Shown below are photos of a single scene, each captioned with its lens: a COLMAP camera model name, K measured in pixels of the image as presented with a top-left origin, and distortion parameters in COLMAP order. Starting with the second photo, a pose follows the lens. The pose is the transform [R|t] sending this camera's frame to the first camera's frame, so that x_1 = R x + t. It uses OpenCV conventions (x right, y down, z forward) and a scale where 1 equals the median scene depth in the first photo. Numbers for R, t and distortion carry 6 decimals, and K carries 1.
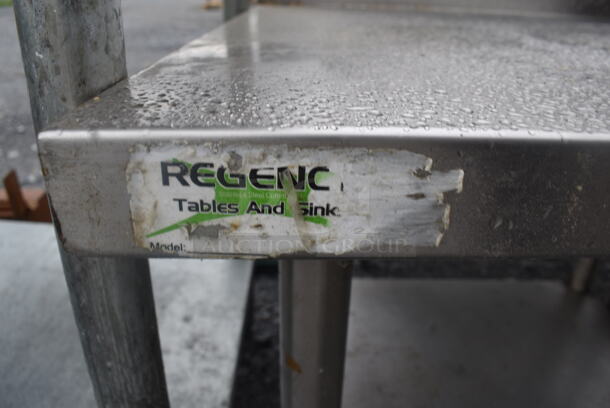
lens RADIAL K [[453.5, 0, 301.8], [0, 453.5, 203.9], [0, 0, 1]] dist [-0.085729, -0.000833]
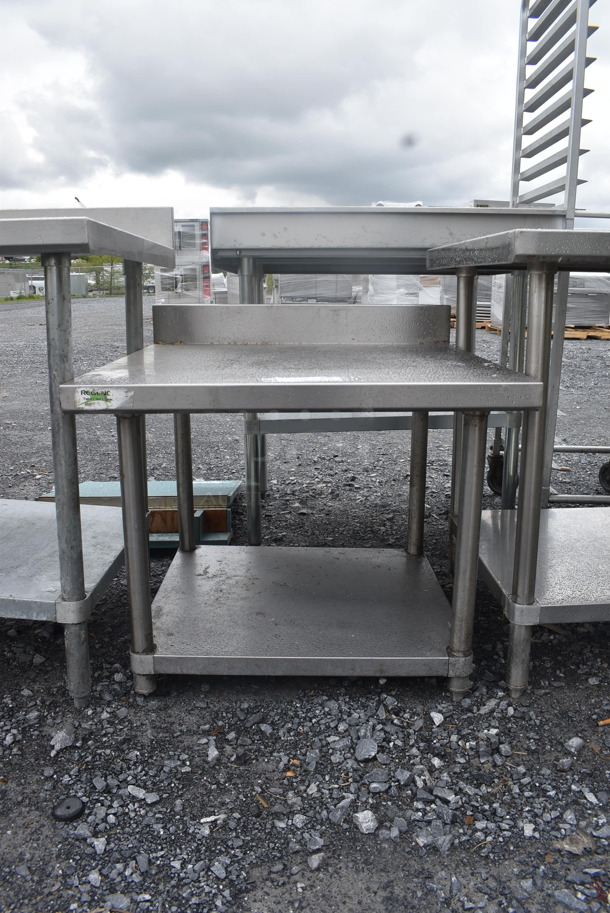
lens RADIAL K [[710.9, 0, 303.7], [0, 710.9, 459.1], [0, 0, 1]] dist [-0.102410, 0.012525]
pose [[0.999904, -0.009933, -0.009675, 2.485744], [0.007674, 0.977565, -0.210495, 2.548445], [0.011549, 0.210401, 0.977547, -7.198230]]
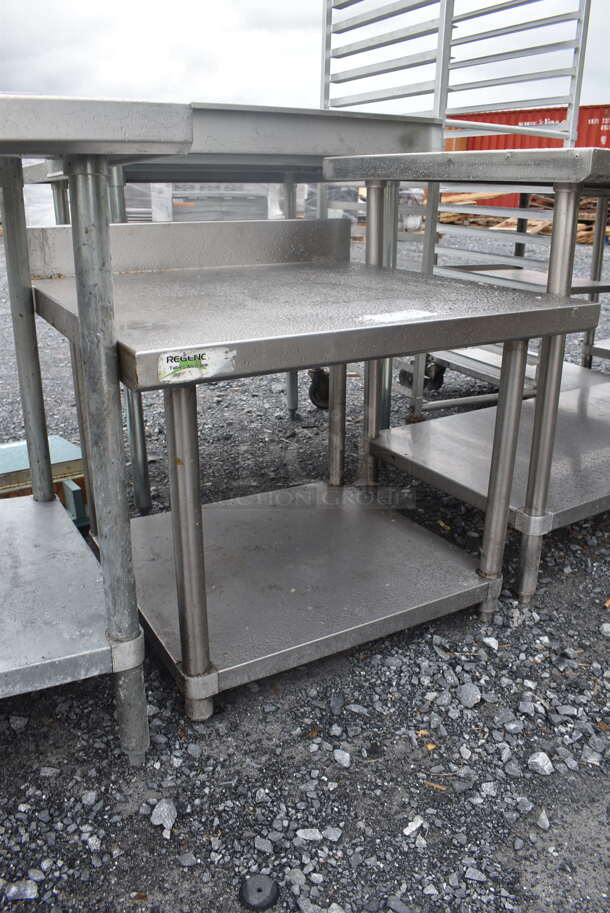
lens RADIAL K [[710.9, 0, 306.6], [0, 710.9, 455.5], [0, 0, 1]] dist [-0.102410, 0.012525]
pose [[0.870364, -0.178802, 0.458799, -2.195059], [0.217651, 0.975478, -0.032735, 1.199260], [-0.441695, 0.128349, 0.887937, -4.861901]]
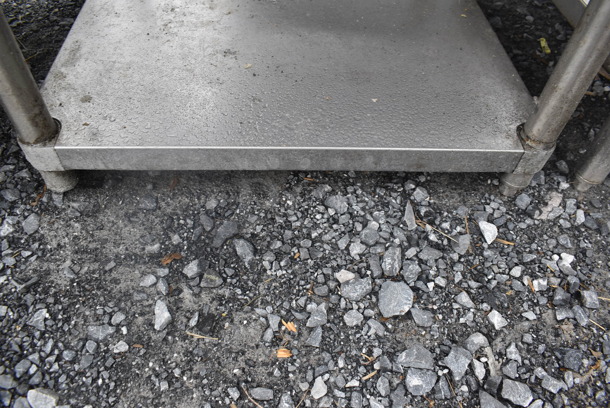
lens RADIAL K [[475.0, 0, 304.2], [0, 475.0, 202.9], [0, 0, 1]] dist [-0.102410, 0.012525]
pose [[0.998766, -0.006168, 0.049281, 2.182403], [-0.016286, 0.896721, 0.442296, 1.789696], [-0.046920, -0.442553, 0.895514, -0.719825]]
